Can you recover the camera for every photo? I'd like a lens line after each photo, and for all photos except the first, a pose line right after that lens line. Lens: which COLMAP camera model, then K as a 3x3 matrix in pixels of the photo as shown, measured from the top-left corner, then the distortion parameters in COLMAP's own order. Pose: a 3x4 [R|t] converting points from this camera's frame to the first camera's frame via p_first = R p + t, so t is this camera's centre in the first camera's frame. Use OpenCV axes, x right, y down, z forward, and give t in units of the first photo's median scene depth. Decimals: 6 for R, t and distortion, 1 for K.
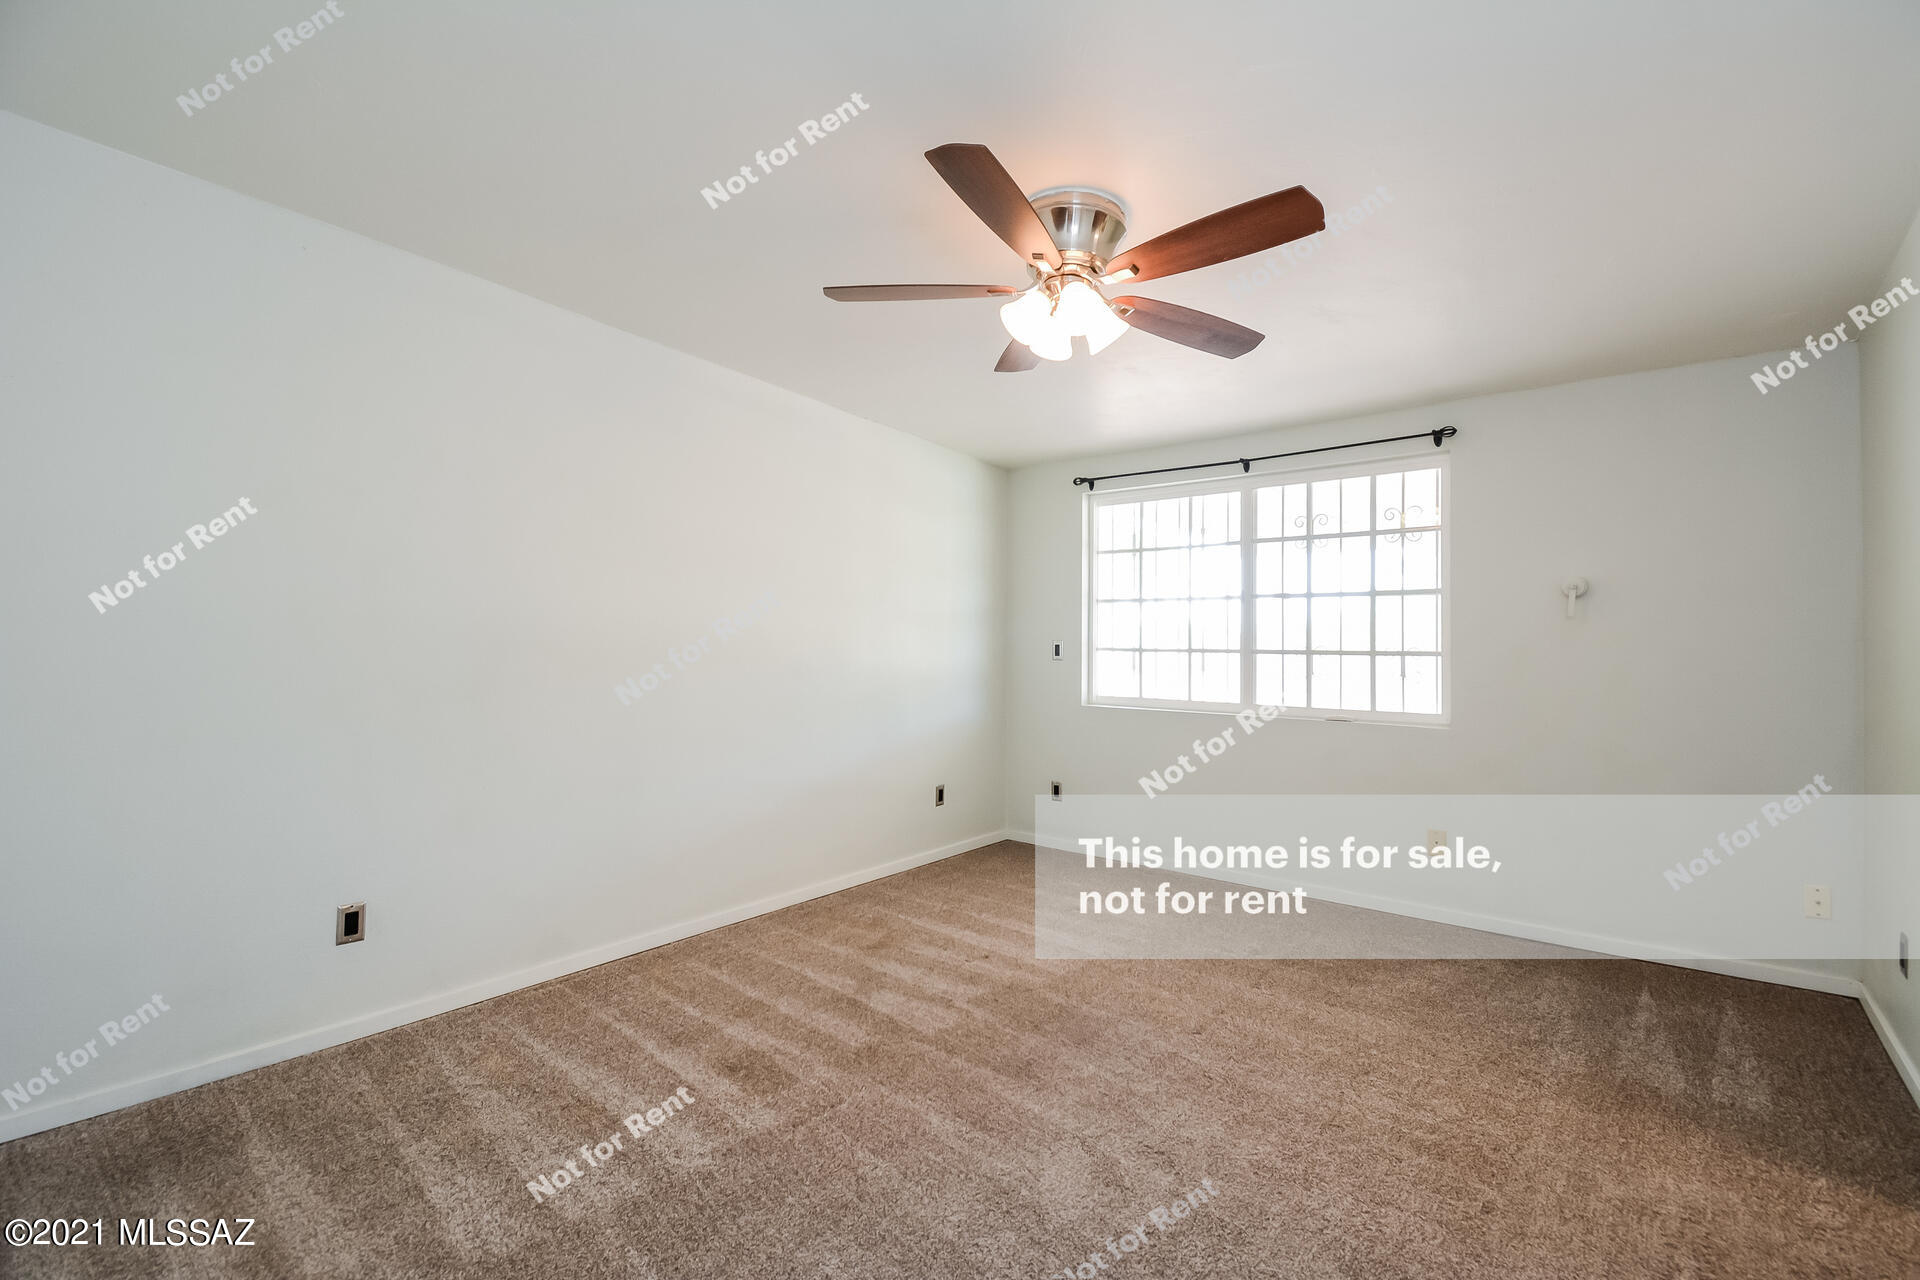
lens RADIAL K [[888.5, 0, 971.4], [0, 888.5, 625.6], [0, 0, 1]] dist [0.010400, -0.000610]
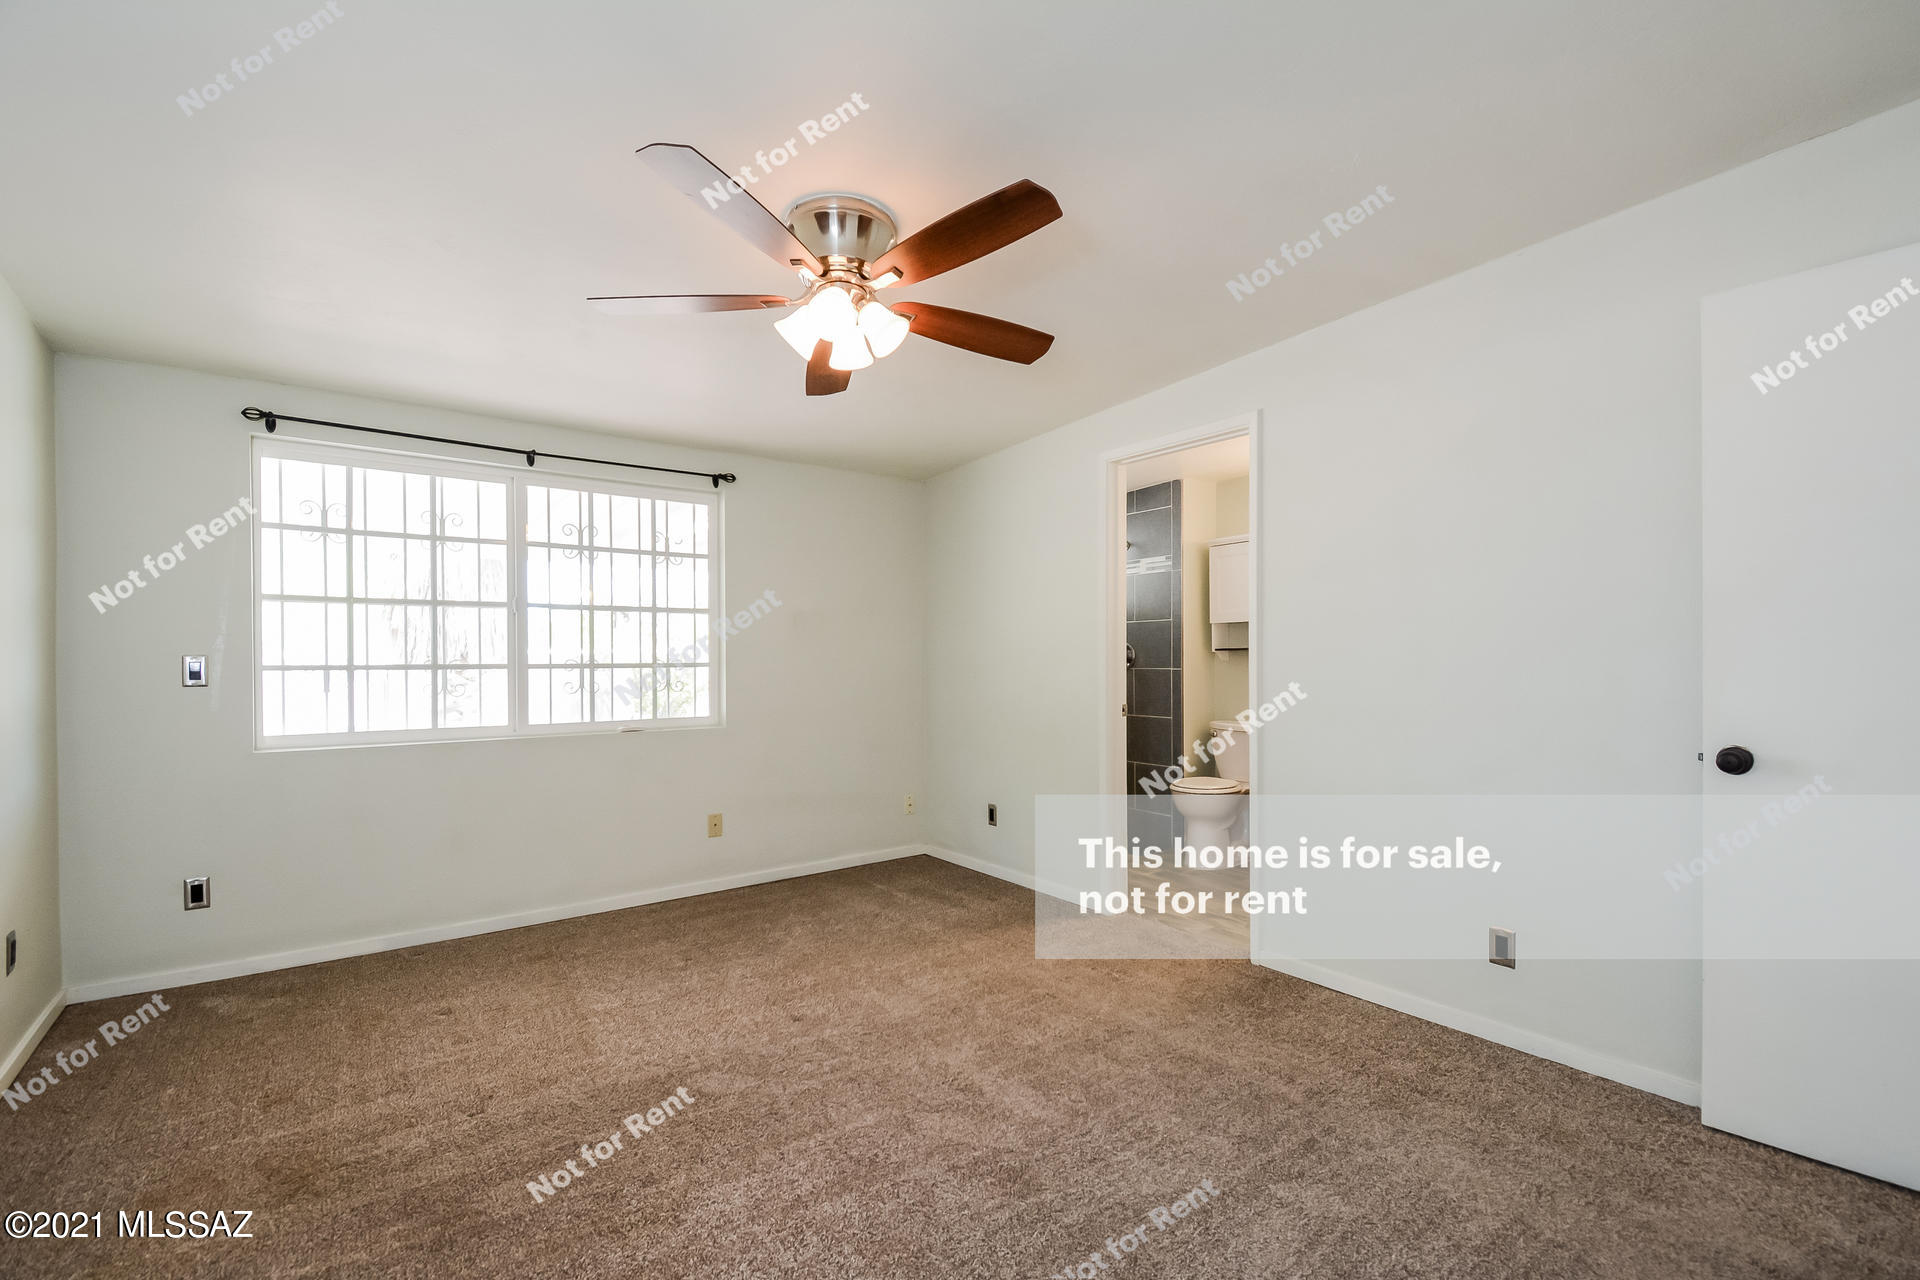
lens RADIAL K [[888.5, 0, 963.1], [0, 888.5, 659.7], [0, 0, 1]] dist [0.010400, -0.000610]
pose [[0.187236, -0.007946, 0.982283, -0.504581], [-0.014674, 0.999833, 0.010885, 0.006615], [-0.982205, -0.016452, 0.187088, 0.409445]]
